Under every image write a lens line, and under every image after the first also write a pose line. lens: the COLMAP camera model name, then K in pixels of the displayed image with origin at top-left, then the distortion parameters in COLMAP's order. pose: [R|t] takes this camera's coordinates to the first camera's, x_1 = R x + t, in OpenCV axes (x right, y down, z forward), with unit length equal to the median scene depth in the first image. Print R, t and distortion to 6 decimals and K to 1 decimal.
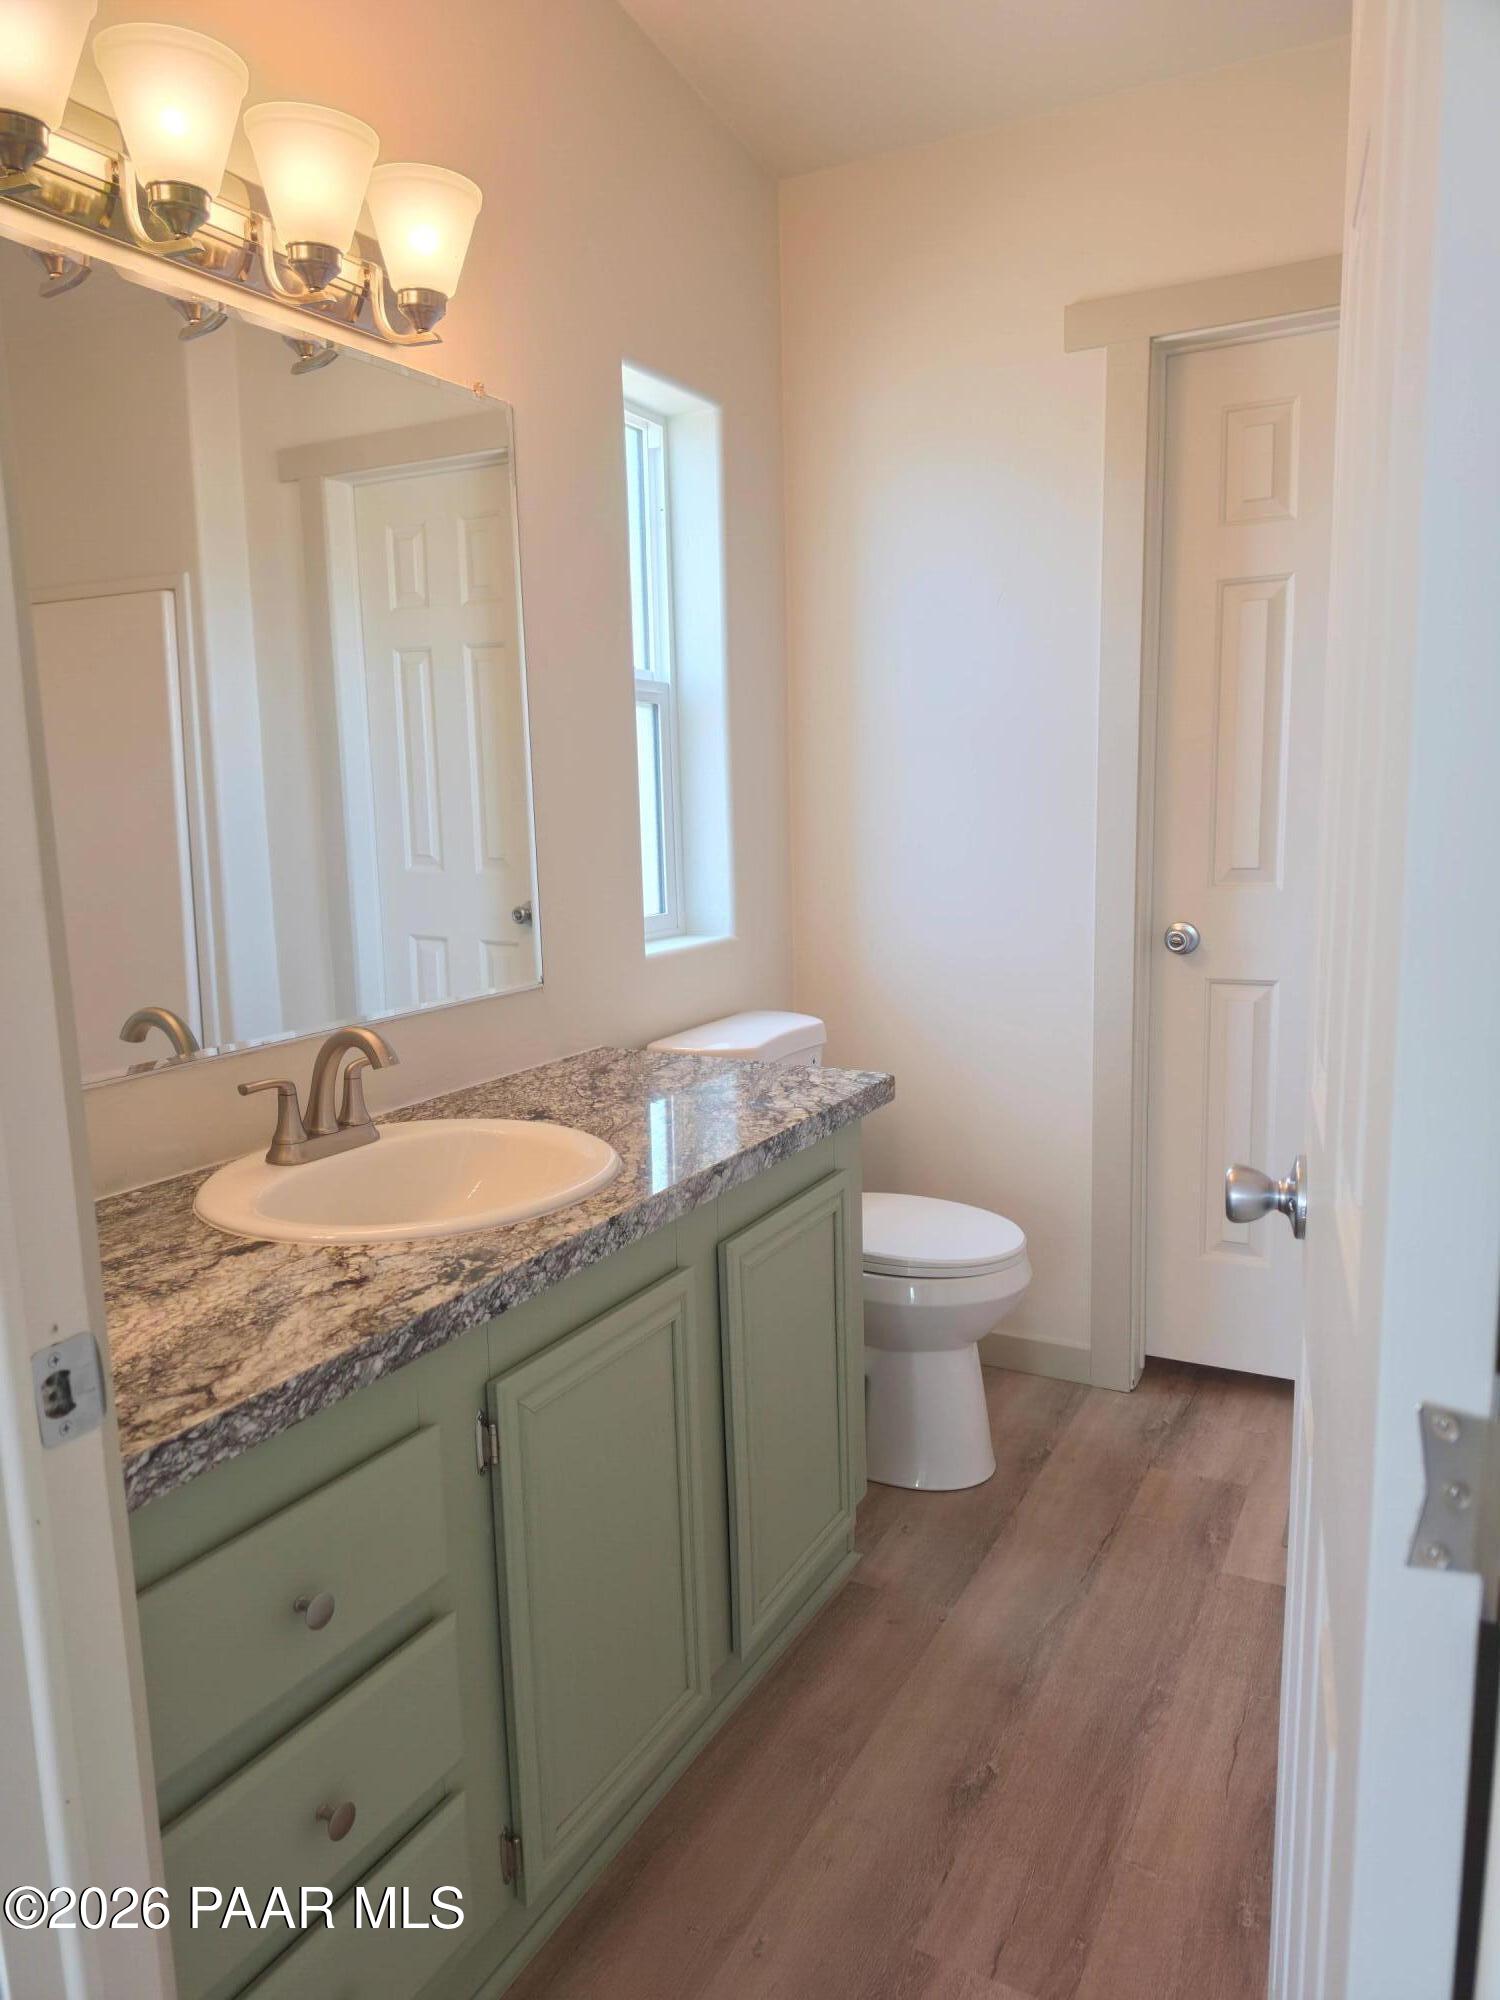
lens RADIAL K [[1354.5, 0, 750.0], [0, 1354.5, 1000.0], [0, 0, 1]] dist [0.073209, -0.083871]
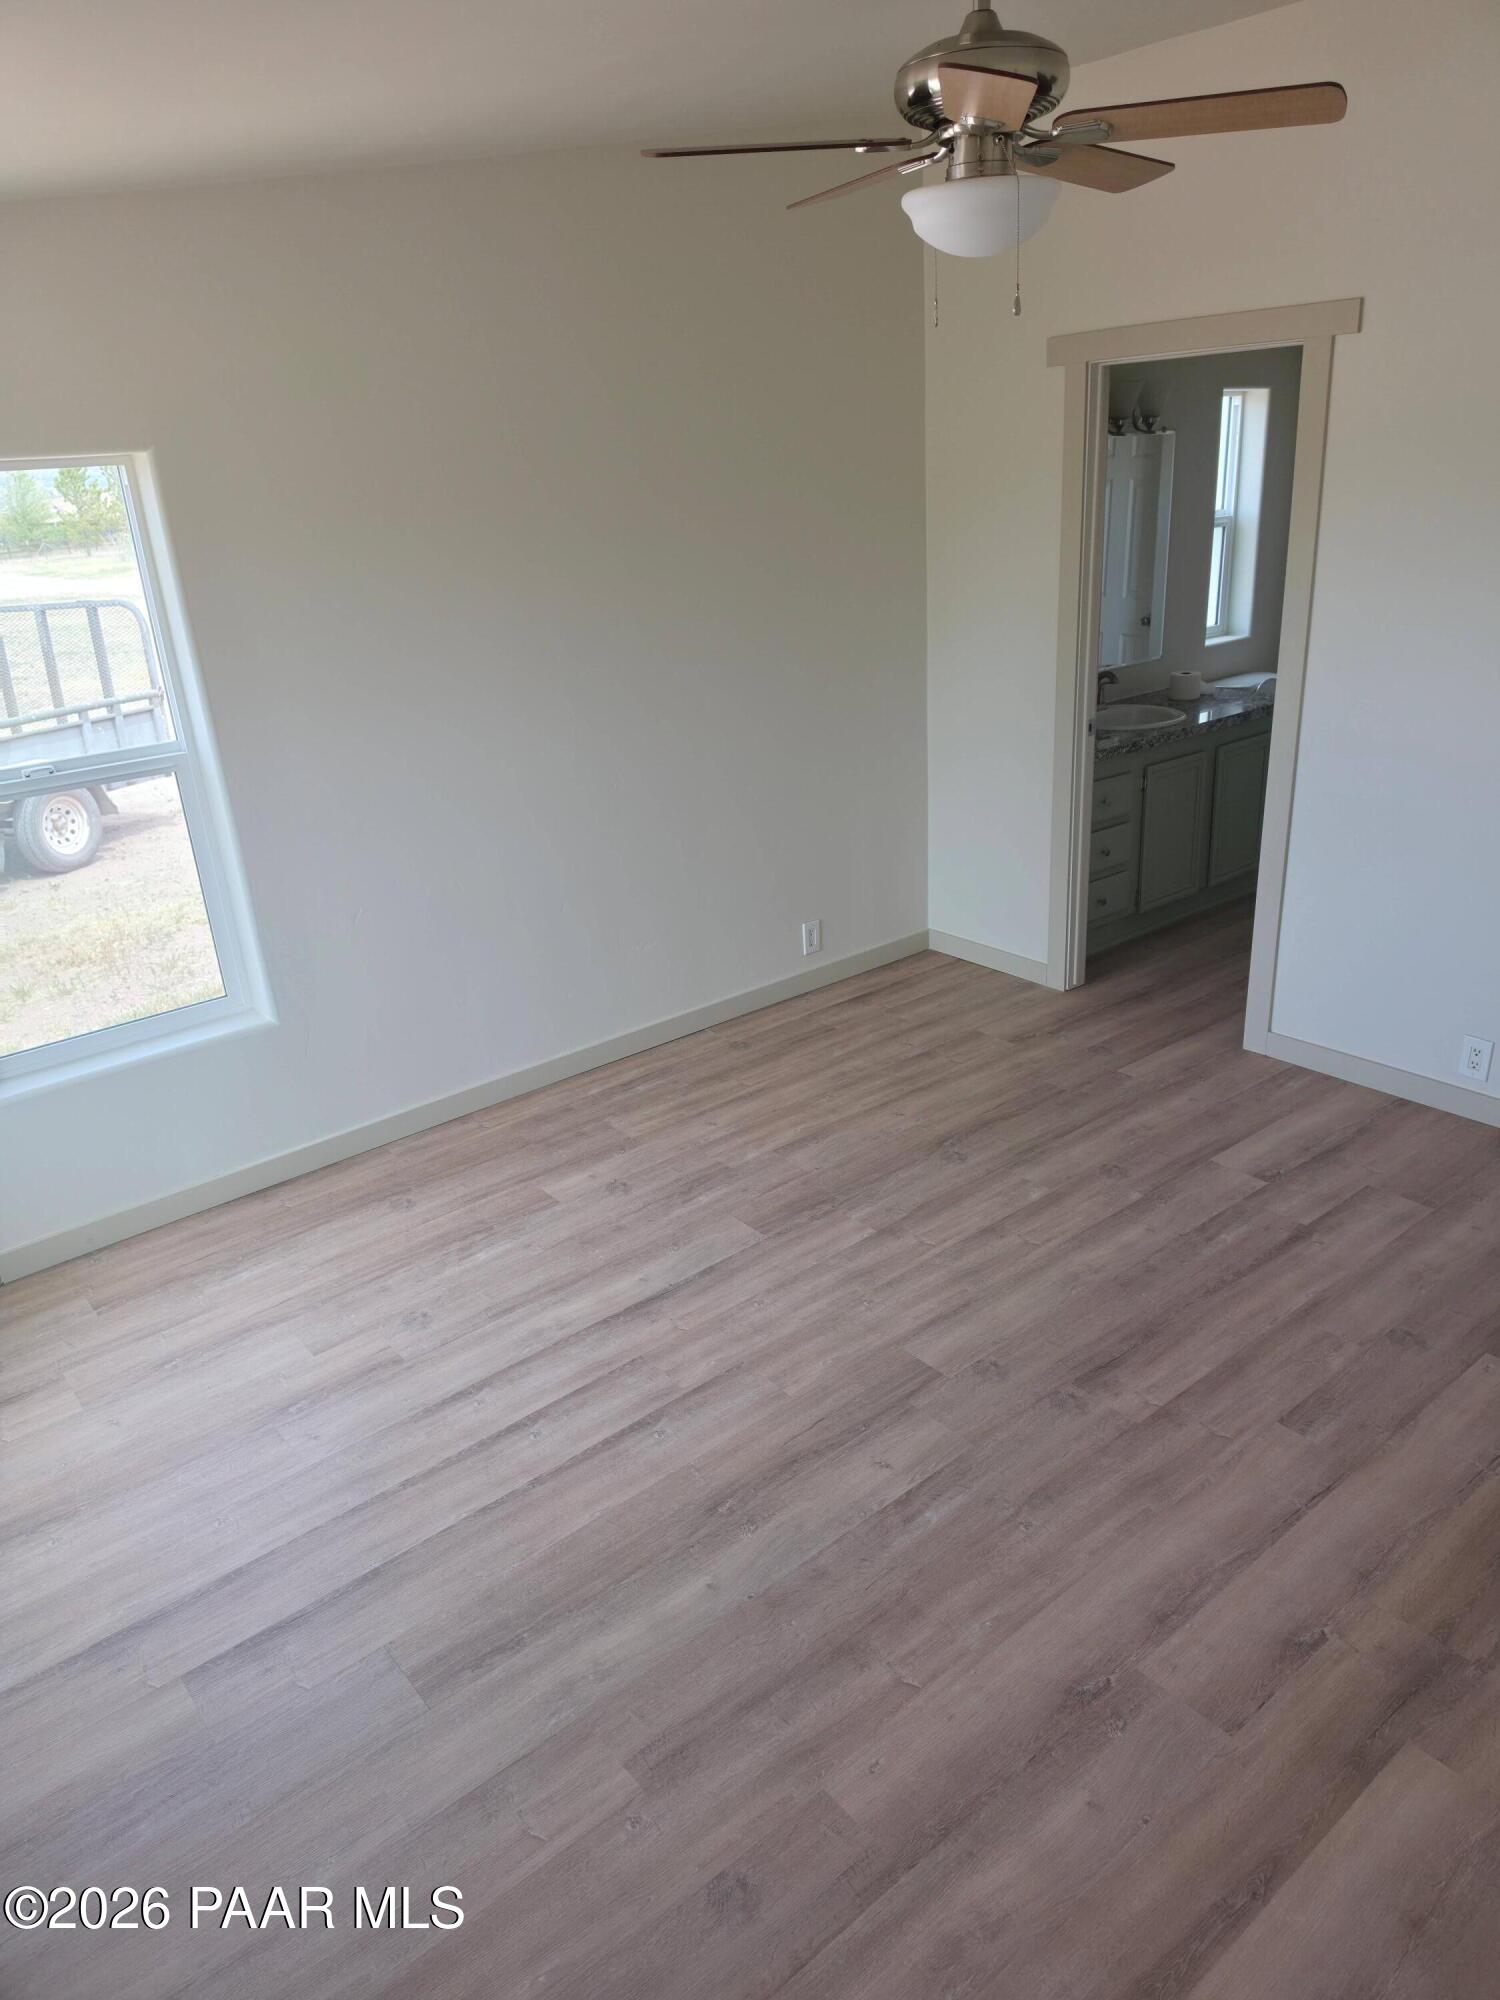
lens RADIAL K [[1354.5, 0, 750.0], [0, 1354.5, 1000.0], [0, 0, 1]] dist [0.073209, -0.083871]
pose [[0.920875, 0.117345, -0.371779, 0.138008], [-0.025516, 0.969723, 0.242871, 0.006278], [0.389022, -0.214167, 0.895988, -1.439809]]
